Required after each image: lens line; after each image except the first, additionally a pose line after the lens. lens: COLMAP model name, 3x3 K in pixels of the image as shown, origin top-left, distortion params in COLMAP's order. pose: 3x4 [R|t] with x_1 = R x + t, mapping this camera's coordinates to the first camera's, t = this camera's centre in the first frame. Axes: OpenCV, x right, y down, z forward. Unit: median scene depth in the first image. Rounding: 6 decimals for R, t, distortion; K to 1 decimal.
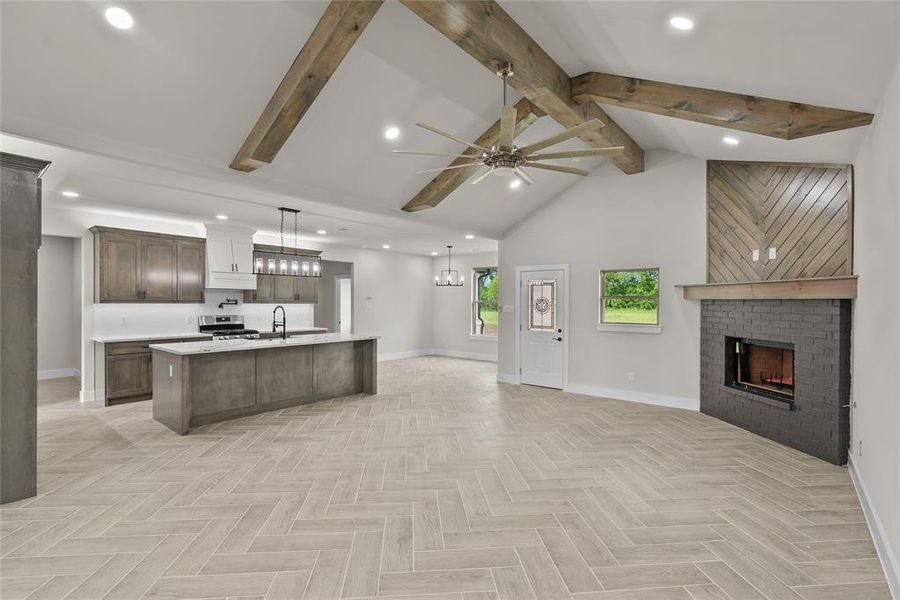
lens RADIAL K [[417.9, 0, 452.3], [0, 417.9, 303.7], [0, 0, 1]] dist [-0.001175, -0.000067]
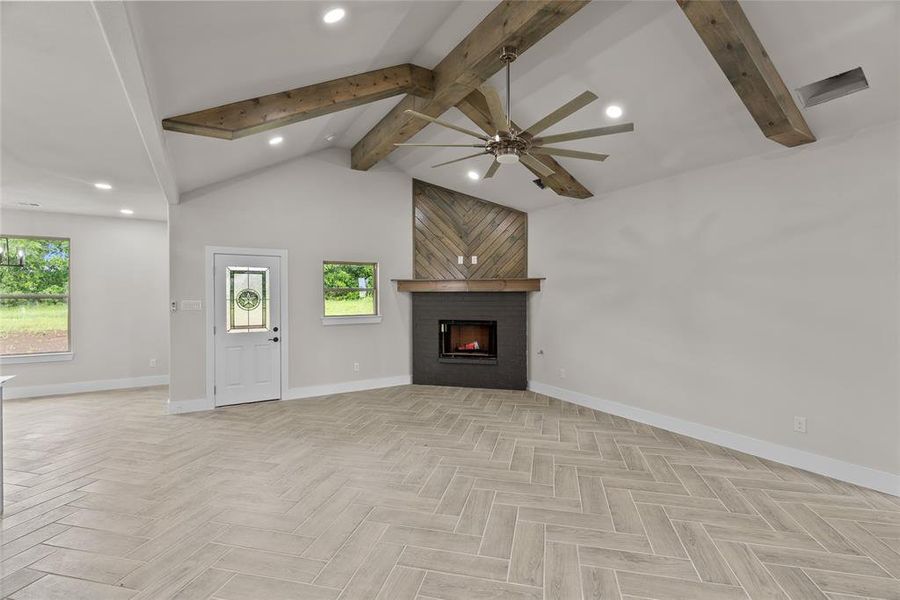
lens RADIAL K [[410.7, 0, 453.4], [0, 410.7, 295.3], [0, 0, 1]] dist [-0.002339, -0.000012]
pose [[0.328110, -0.007962, 0.944606, -0.449846], [0.010003, 0.999938, 0.004954, -0.003940], [-0.944587, 0.007823, 0.328169, 0.448267]]
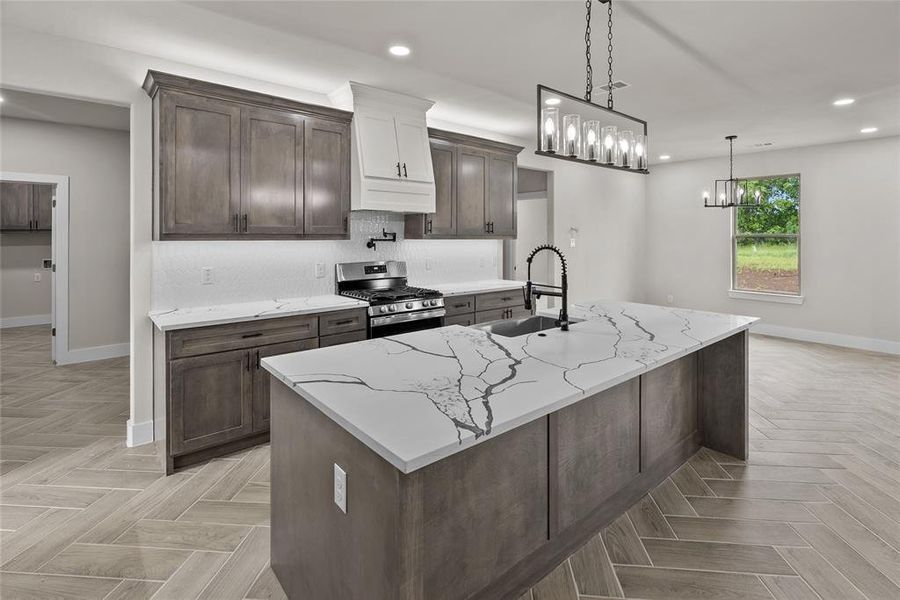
lens RADIAL K [[432.5, 0, 452.3], [0, 432.5, 235.8], [0, 0, 1]] dist [-0.002332, -0.000308]
pose [[0.984335, -0.004160, -0.176257, -0.417623], [0.003033, 0.999973, -0.006667, -0.002038], [0.176280, 0.006028, 0.984322, 0.555620]]
